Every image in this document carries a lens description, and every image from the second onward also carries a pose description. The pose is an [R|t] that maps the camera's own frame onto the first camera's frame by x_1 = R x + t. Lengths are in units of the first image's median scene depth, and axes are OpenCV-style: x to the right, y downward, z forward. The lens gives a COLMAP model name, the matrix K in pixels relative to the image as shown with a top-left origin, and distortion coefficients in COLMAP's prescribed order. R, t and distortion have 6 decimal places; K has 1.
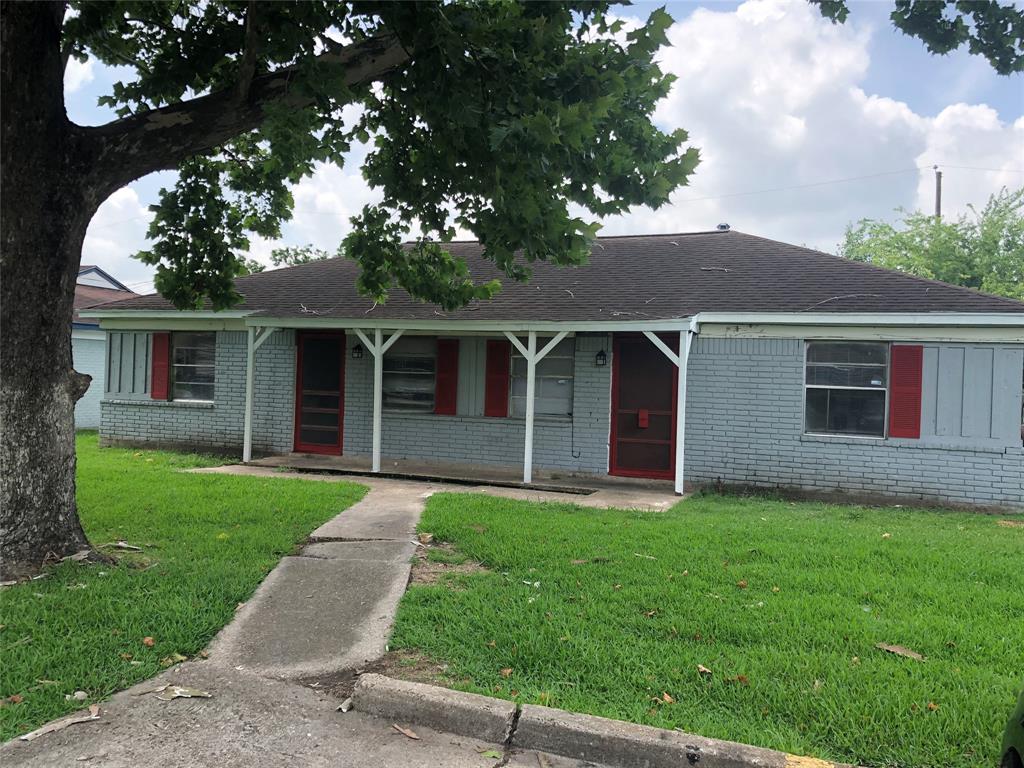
lens RADIAL K [[885.7, 0, 511.3], [0, 885.7, 370.8], [0, 0, 1]] dist [0.000767, 0.025429]
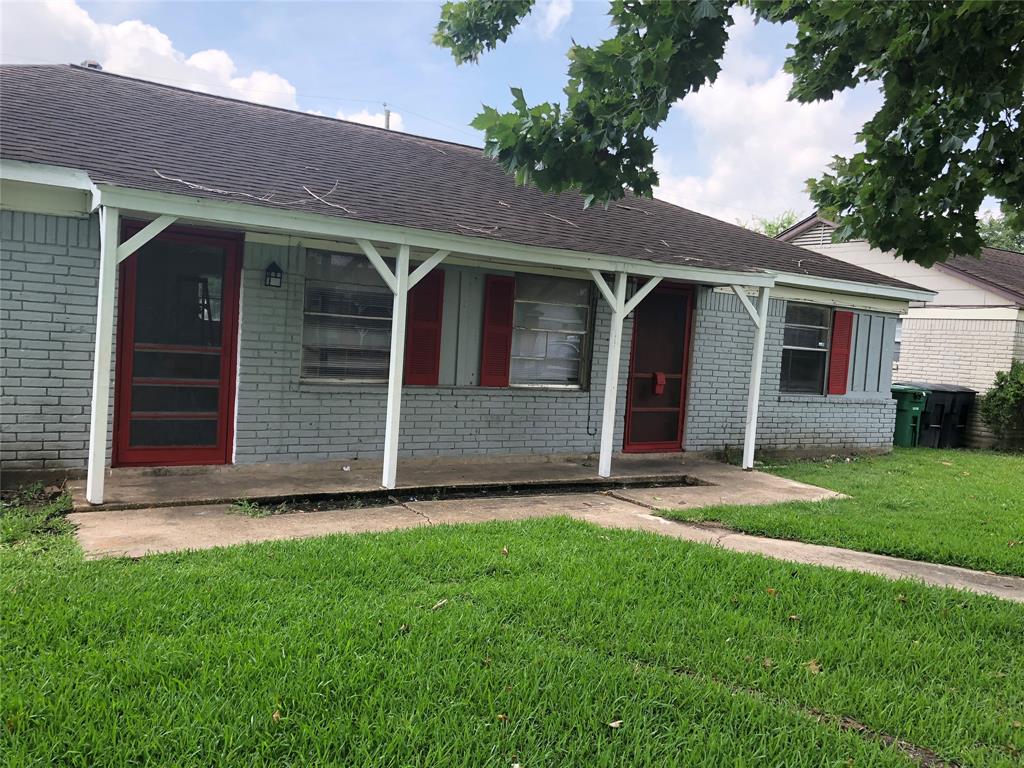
lens RADIAL K [[885.7, 0, 511.3], [0, 885.7, 370.8], [0, 0, 1]] dist [0.000767, 0.025429]
pose [[0.559117, -0.028647, 0.828594, -0.599006], [-0.047991, 0.996609, 0.066839, -0.007374], [-0.827699, -0.077135, 0.555846, 0.612466]]
